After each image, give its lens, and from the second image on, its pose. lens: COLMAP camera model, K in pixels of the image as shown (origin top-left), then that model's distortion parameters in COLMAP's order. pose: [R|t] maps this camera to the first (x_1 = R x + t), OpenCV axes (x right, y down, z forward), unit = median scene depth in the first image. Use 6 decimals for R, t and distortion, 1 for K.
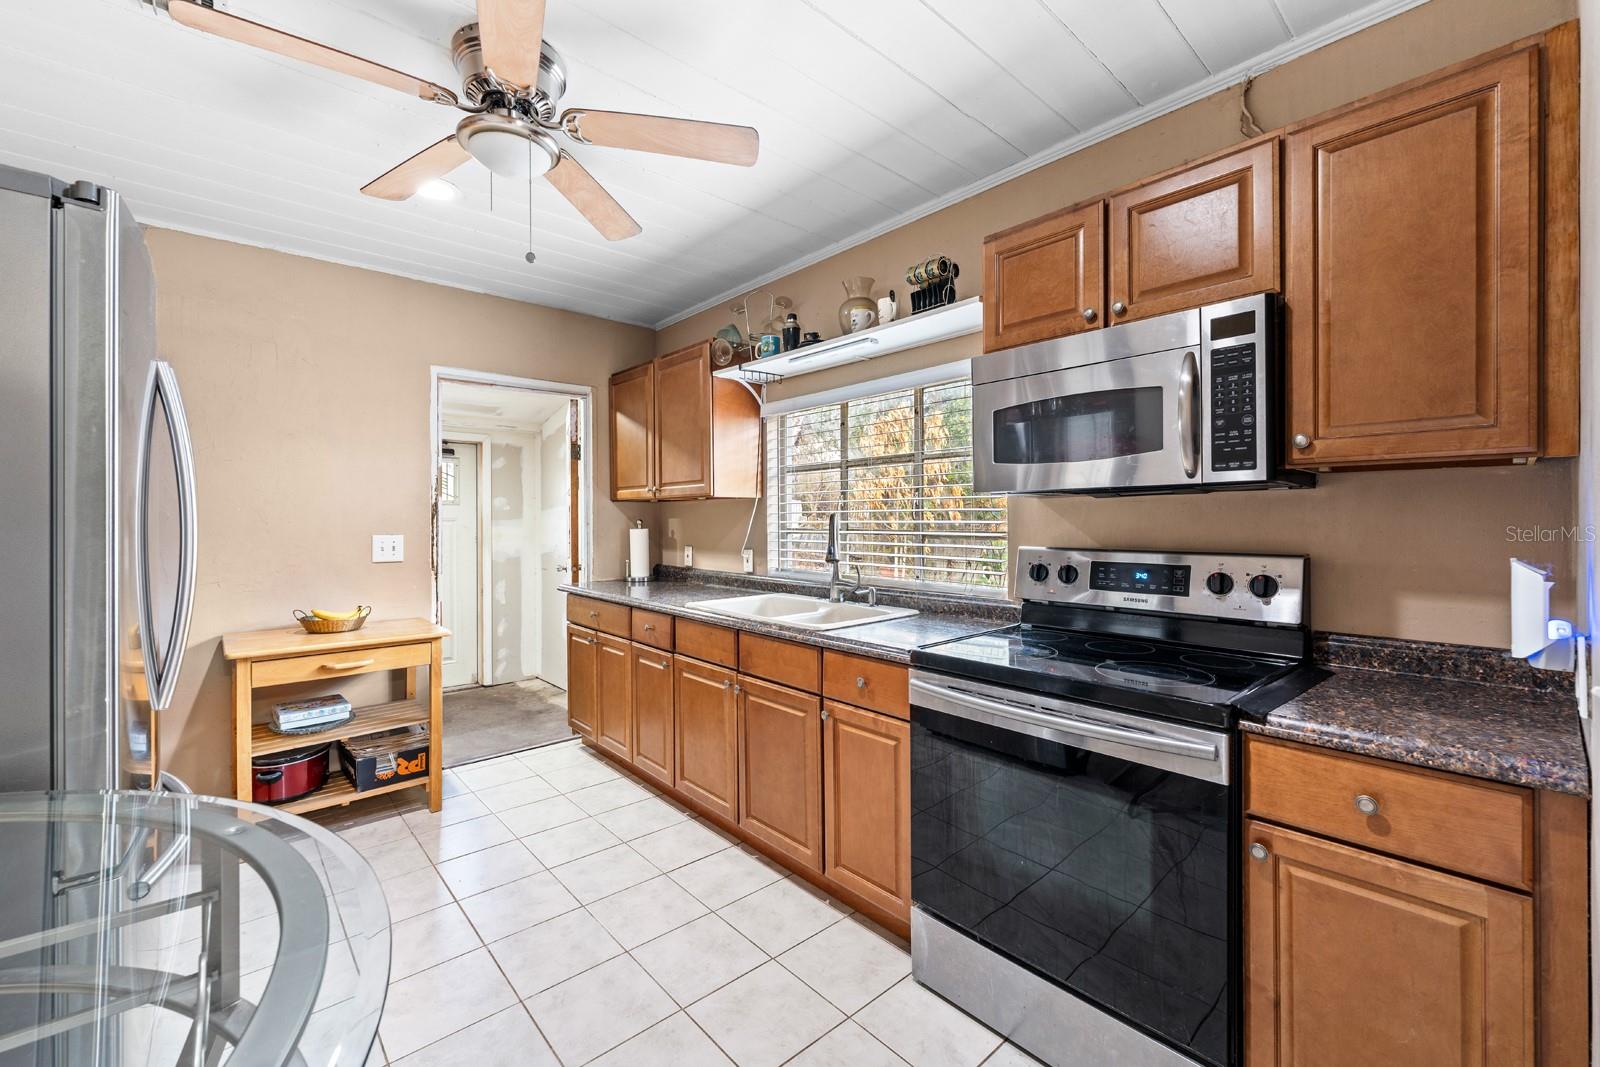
lens RADIAL K [[660.4, 0, 798.6], [0, 660.4, 514.3], [0, 0, 1]] dist [-0.002240, -0.000162]
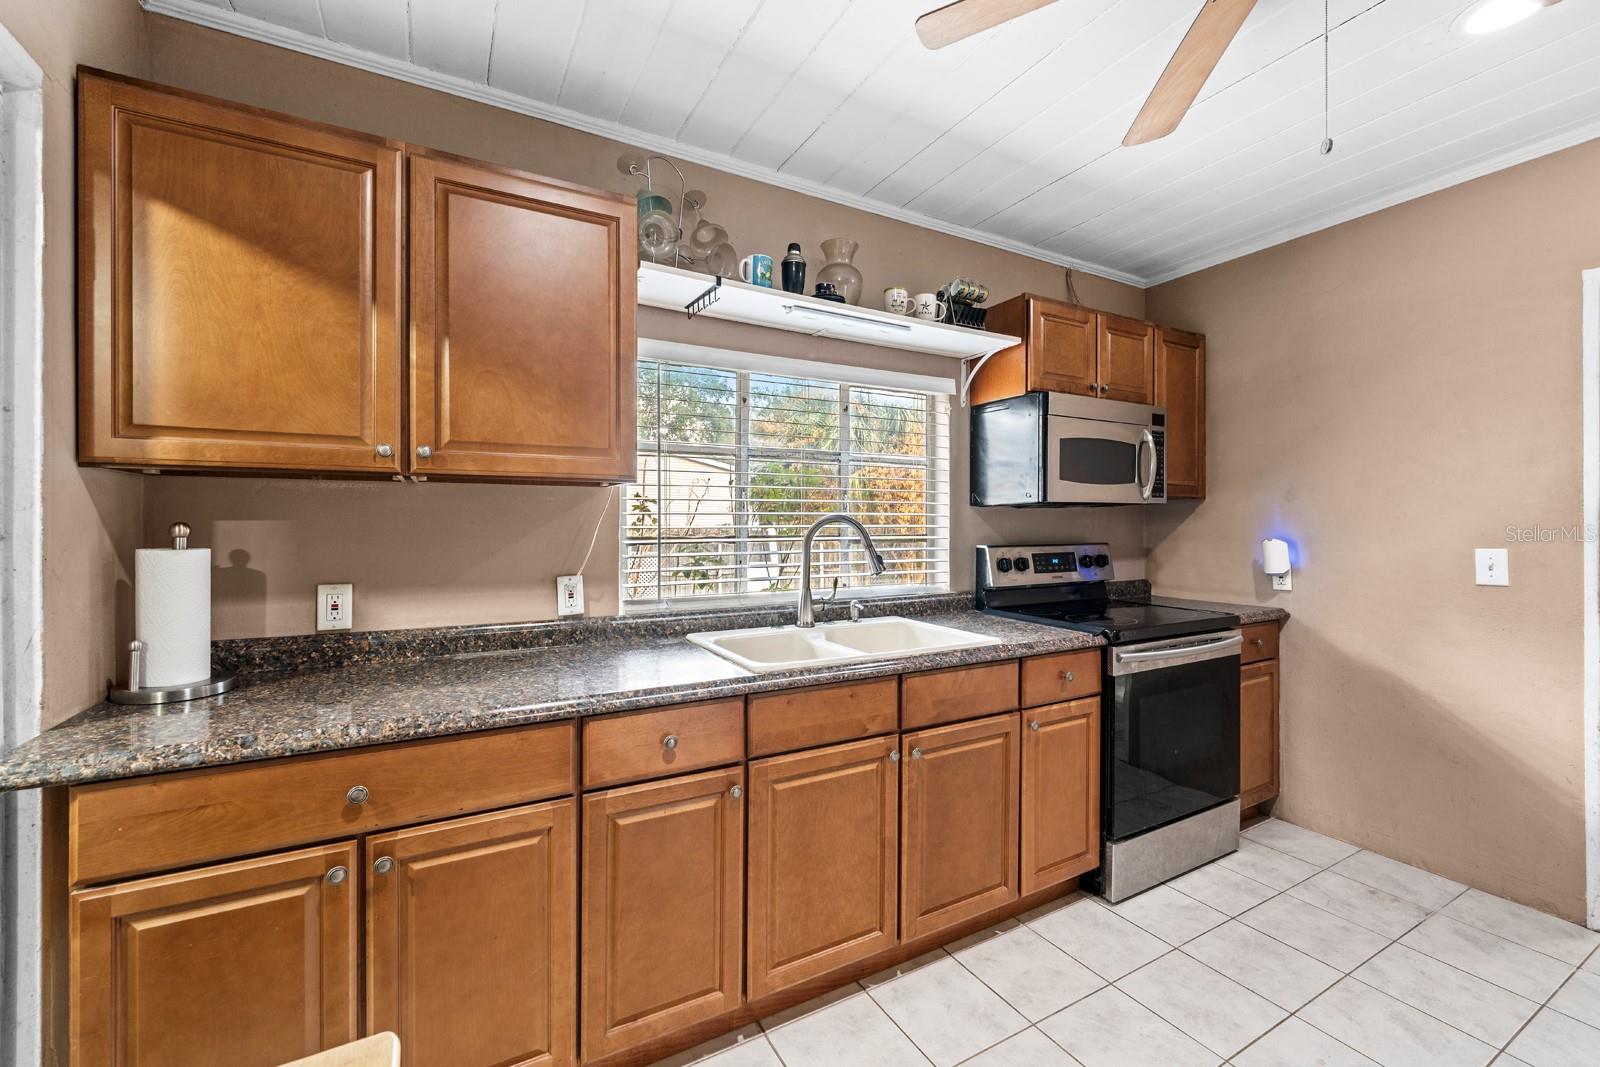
lens RADIAL K [[673.3, 0, 814.7], [0, 673.3, 517.5], [0, 0, 1]] dist [0.018648, 0.000209]
pose [[0.199945, 0.009164, 0.979764, -0.575388], [-0.008898, 0.999932, -0.007537, 0.005347], [-0.979767, -0.007211, 0.200013, 0.642897]]
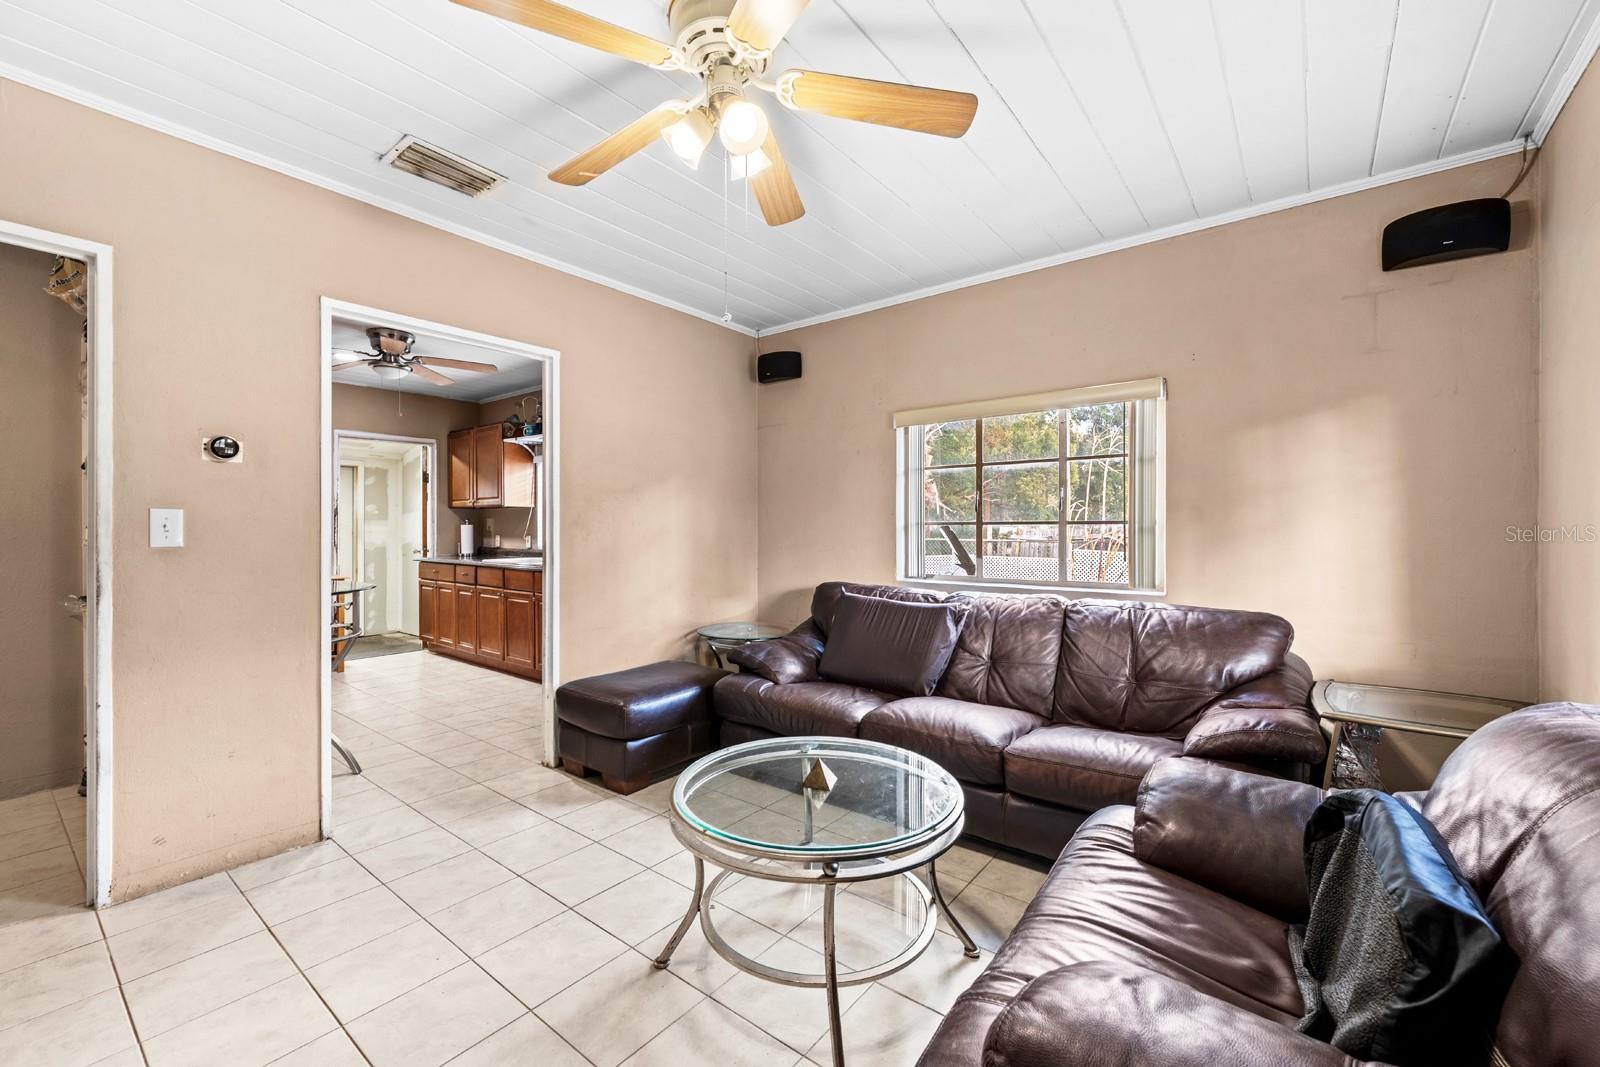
lens RADIAL K [[649.8, 0, 797.1], [0, 649.8, 521.9], [0, 0, 1]] dist [0.001155, 0.000489]
pose [[0.984502, 0.003499, 0.175337, 0.314770], [-0.003473, 0.999994, -0.000454, 0.013678], [-0.175338, -0.000162, 0.984508, -0.821971]]
